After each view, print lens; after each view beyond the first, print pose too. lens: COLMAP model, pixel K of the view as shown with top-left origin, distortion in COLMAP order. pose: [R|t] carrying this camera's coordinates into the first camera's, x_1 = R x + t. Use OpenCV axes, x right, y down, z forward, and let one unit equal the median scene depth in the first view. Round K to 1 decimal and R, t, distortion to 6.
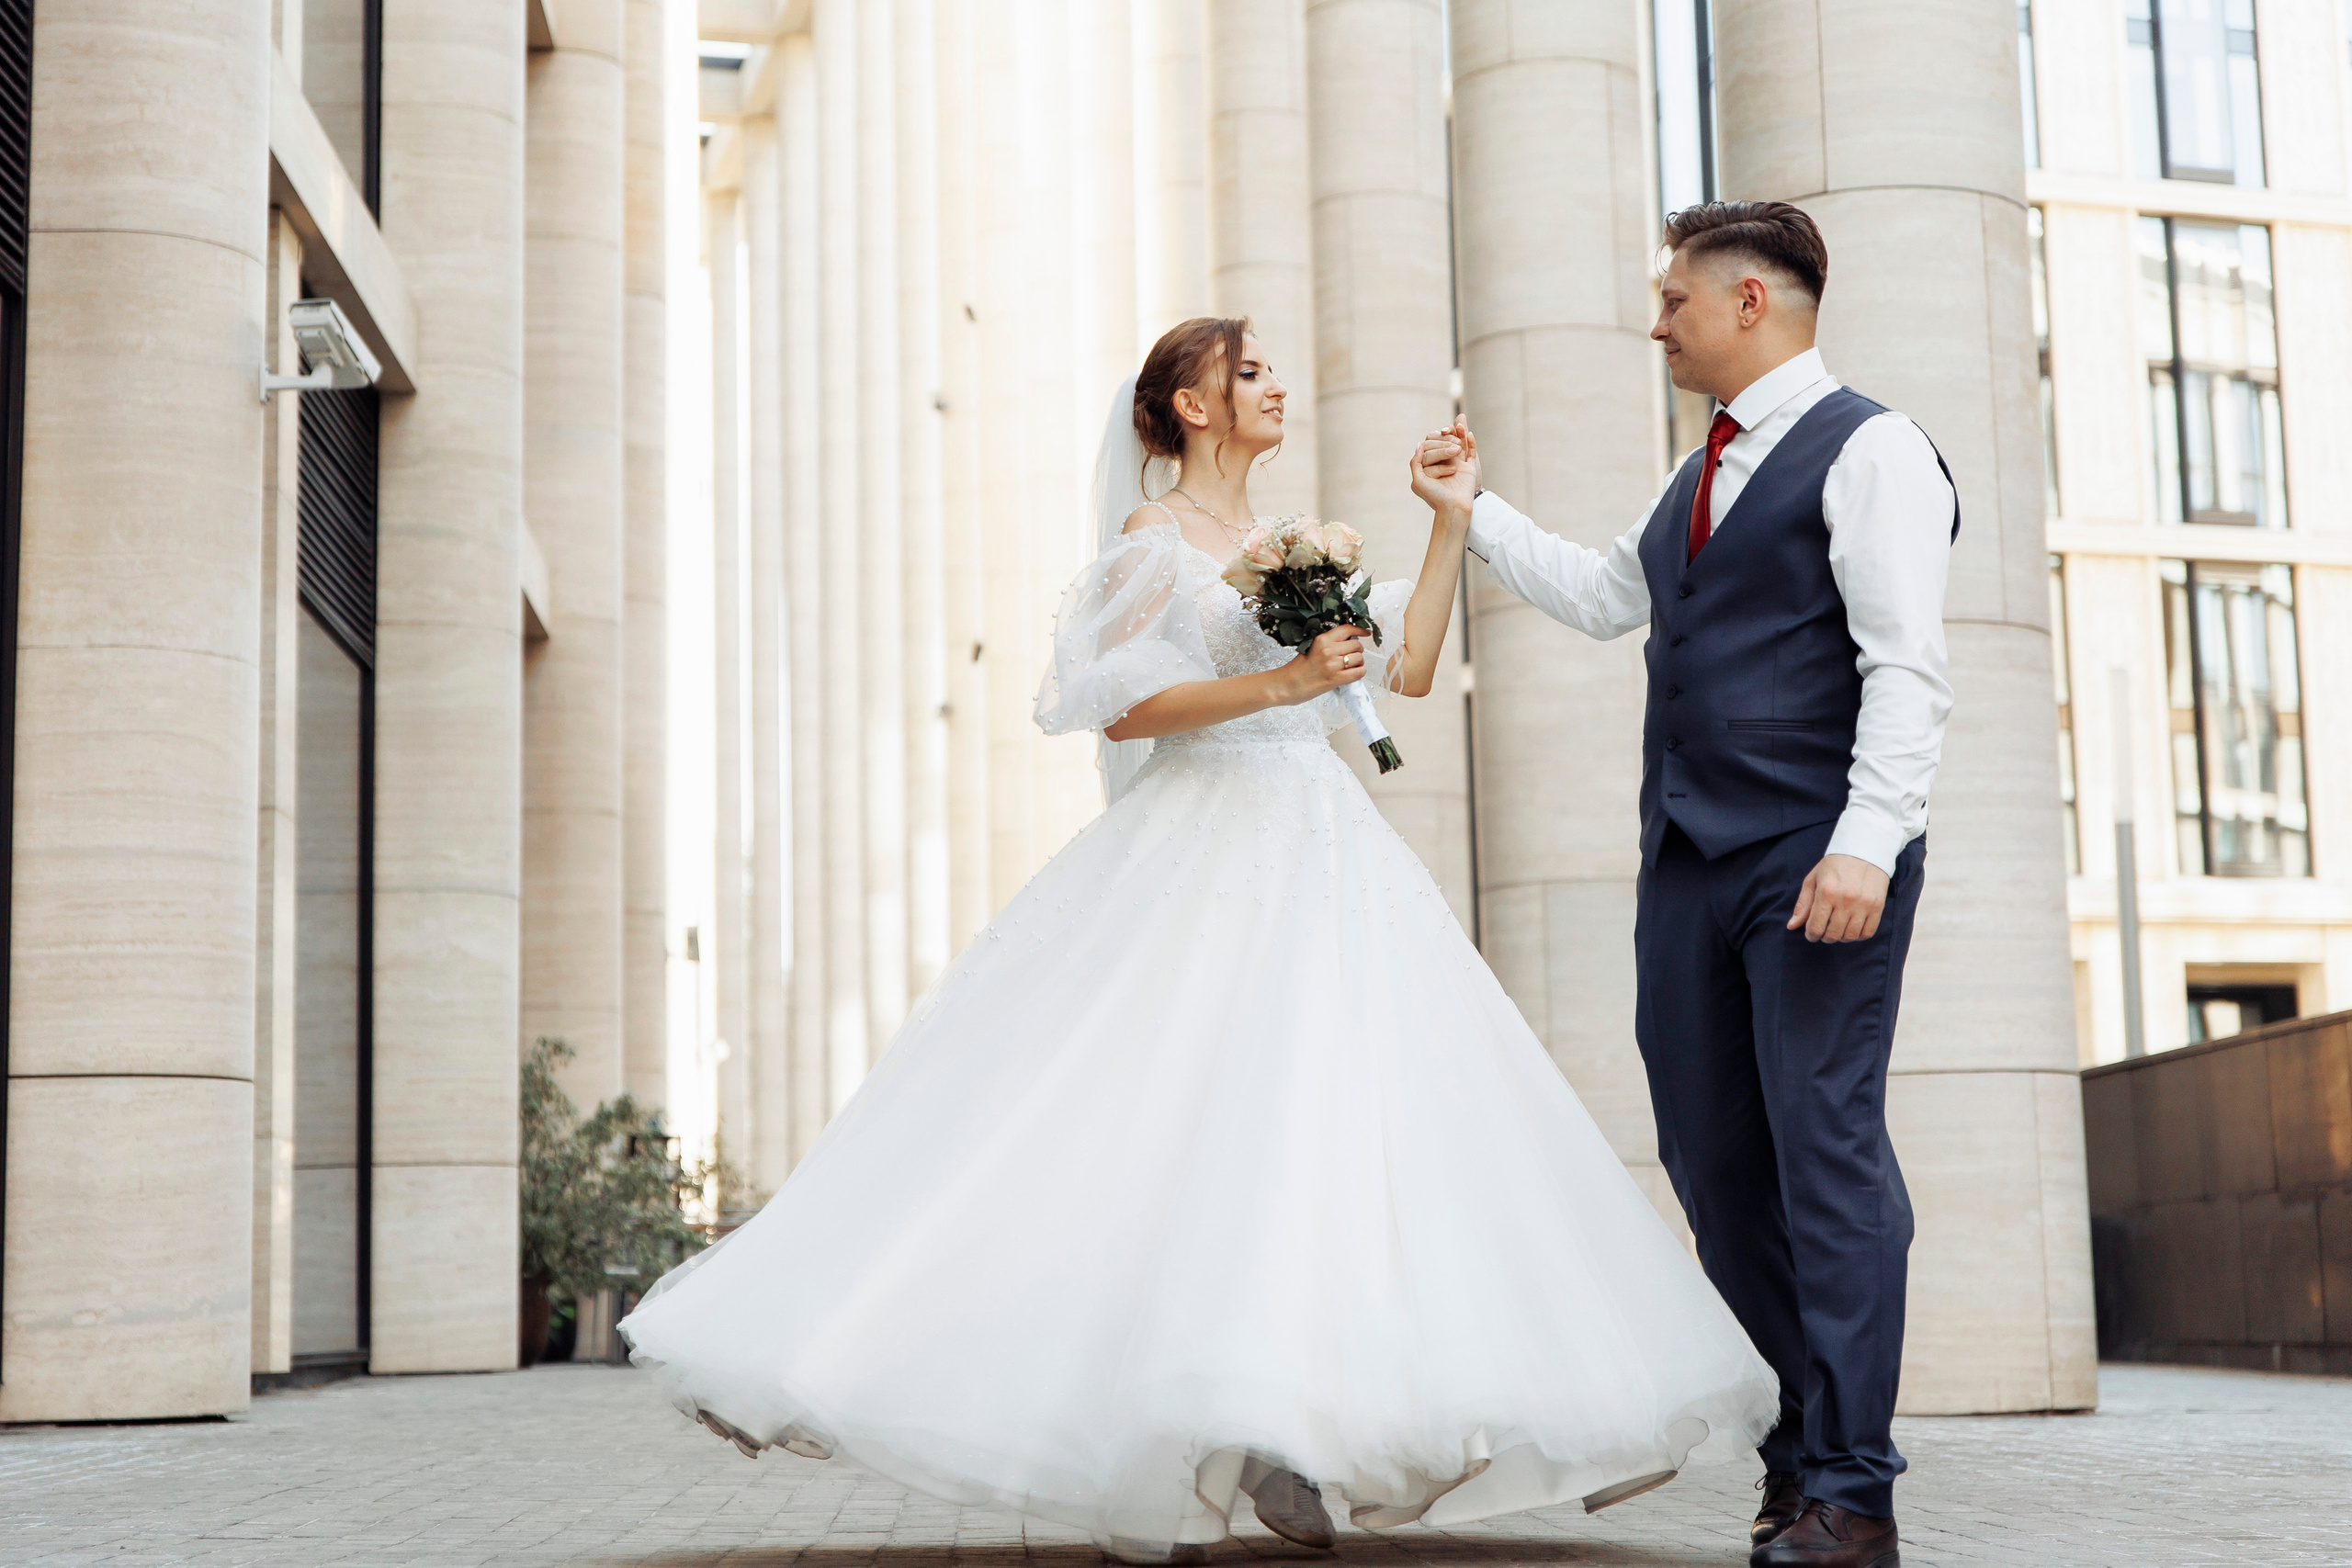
lens RADIAL K [[3786.2, 0, 1265.4], [0, 3786.2, 783.3], [0, 0, 1]] dist [0.046492, -0.706443]
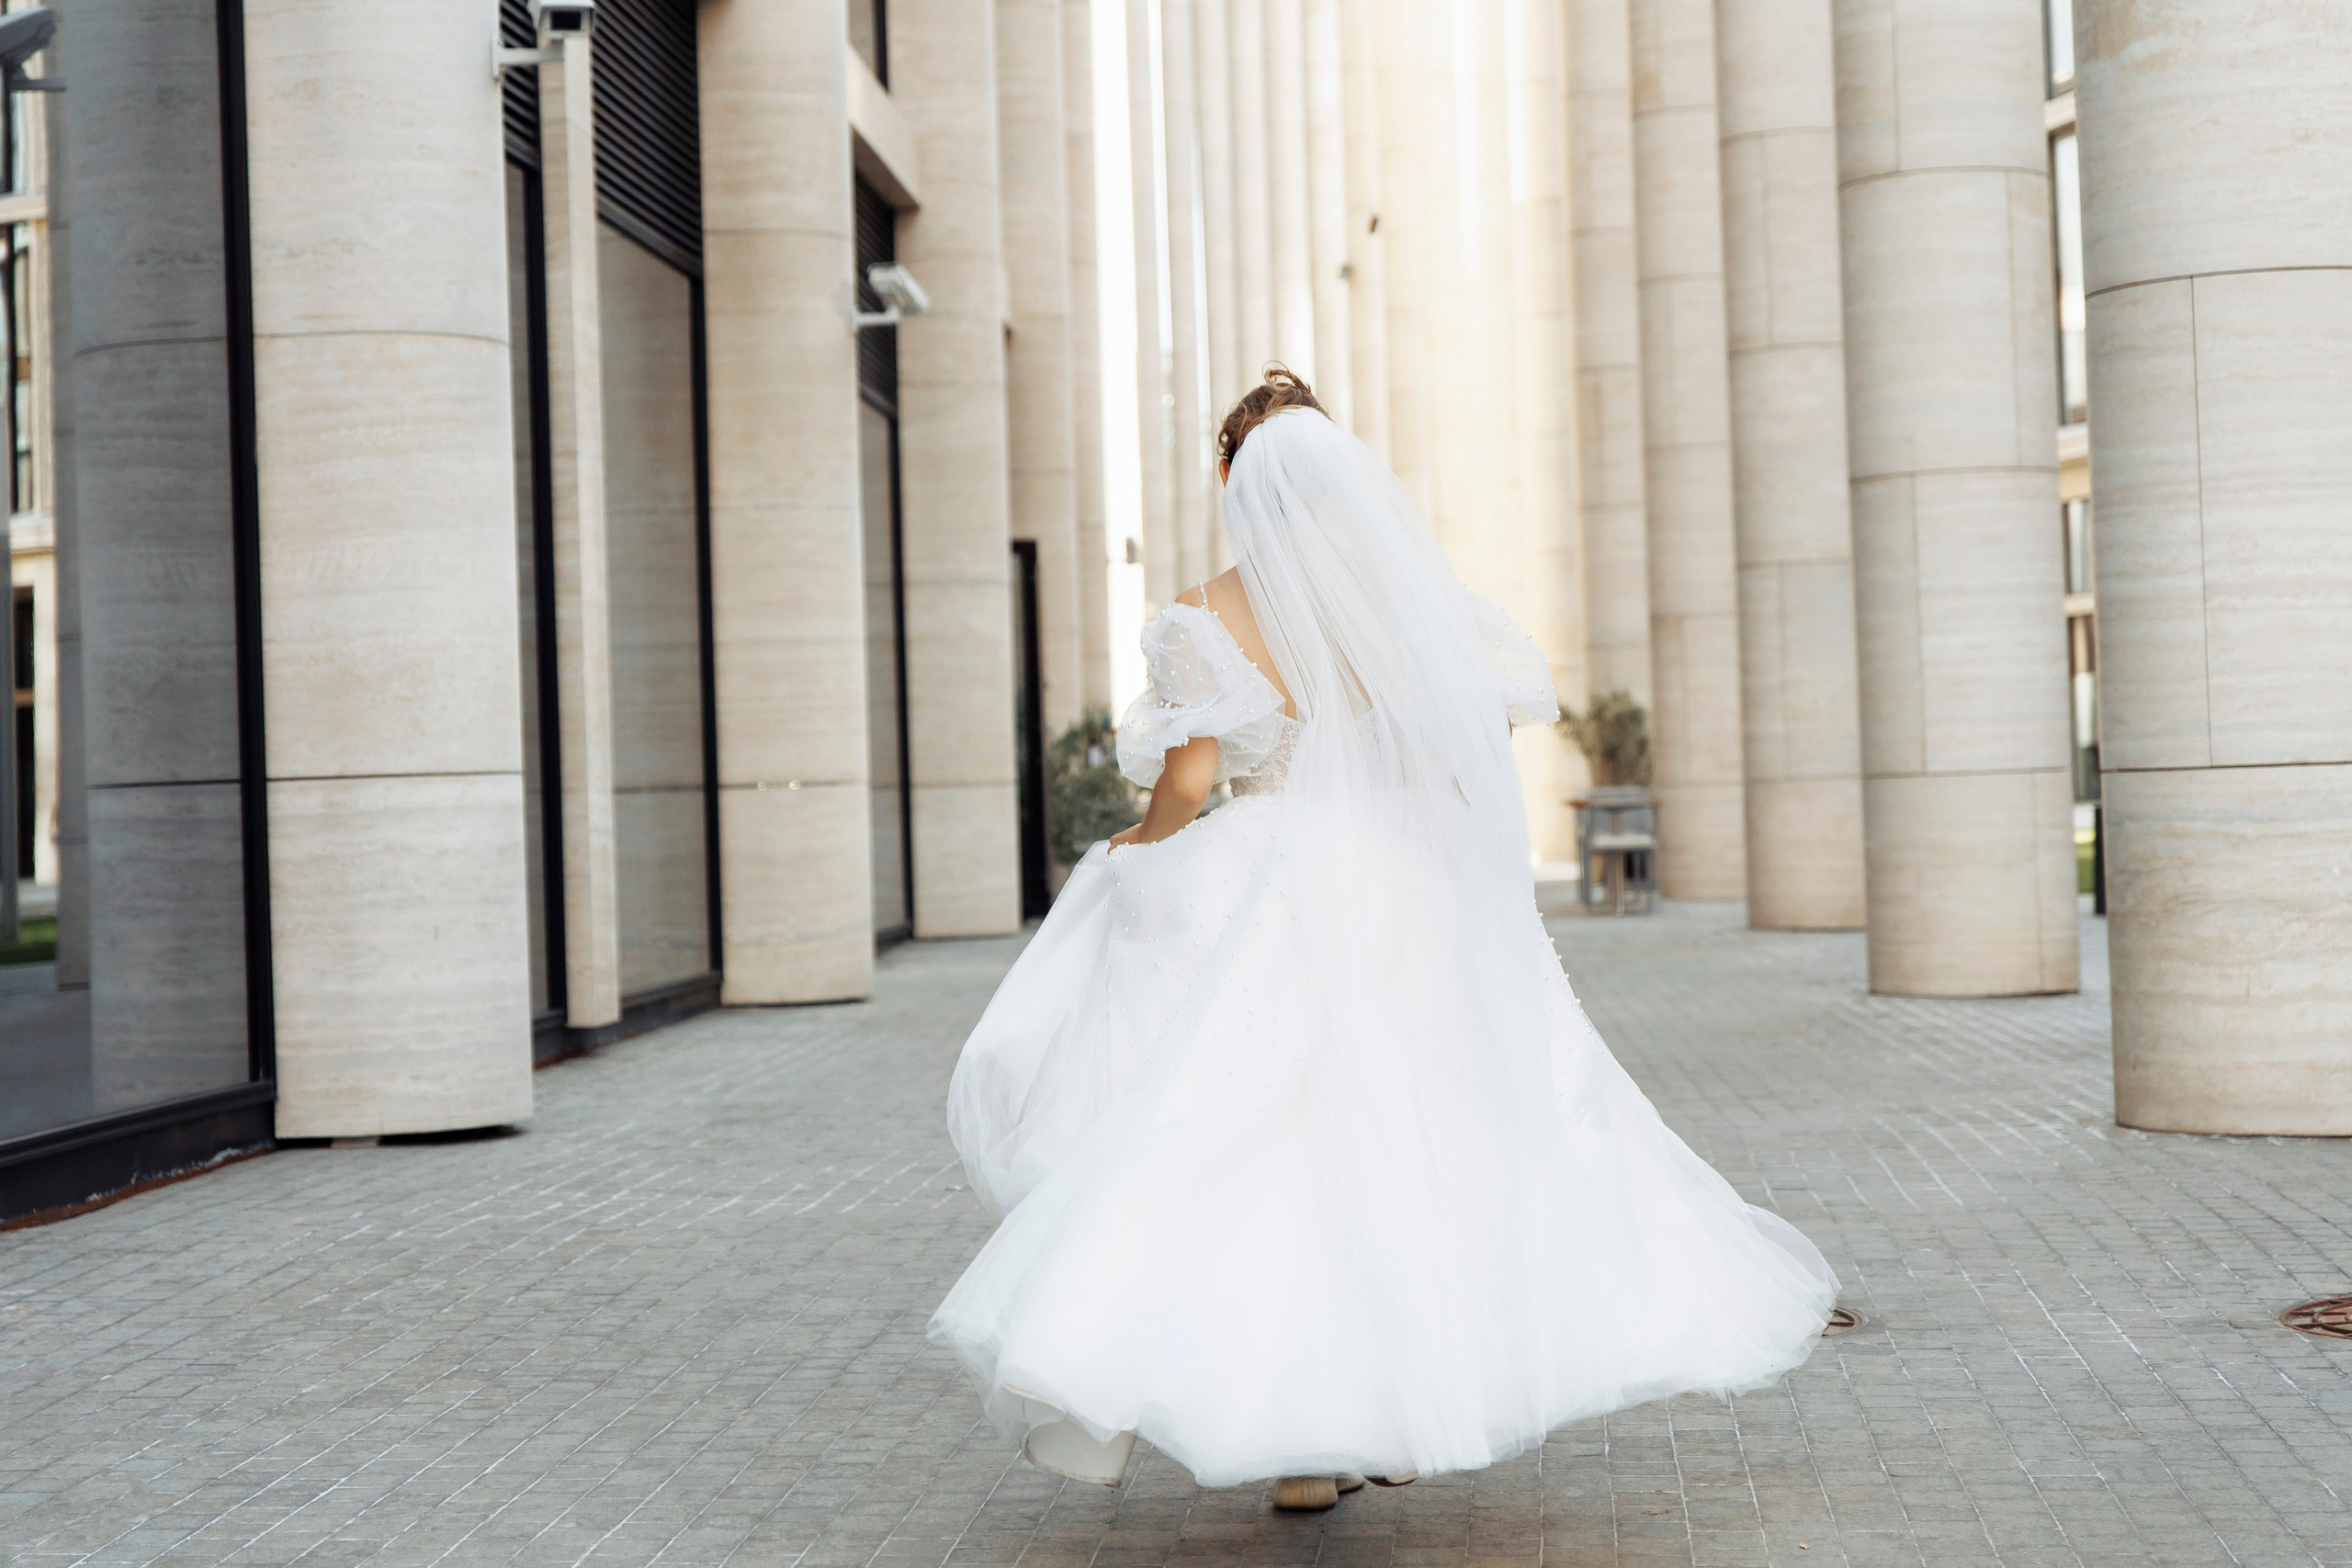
lens RADIAL K [[3744.1, 0, 1176.0], [0, 3744.1, 784.0], [0, 0, 1]] dist [-0.100770, 0.059197]
pose [[0.990875, -0.007753, -0.134562, 0.040028], [0.026117, 0.990467, 0.135253, -0.079202], [0.132230, -0.137533, 0.981631, -0.308948]]
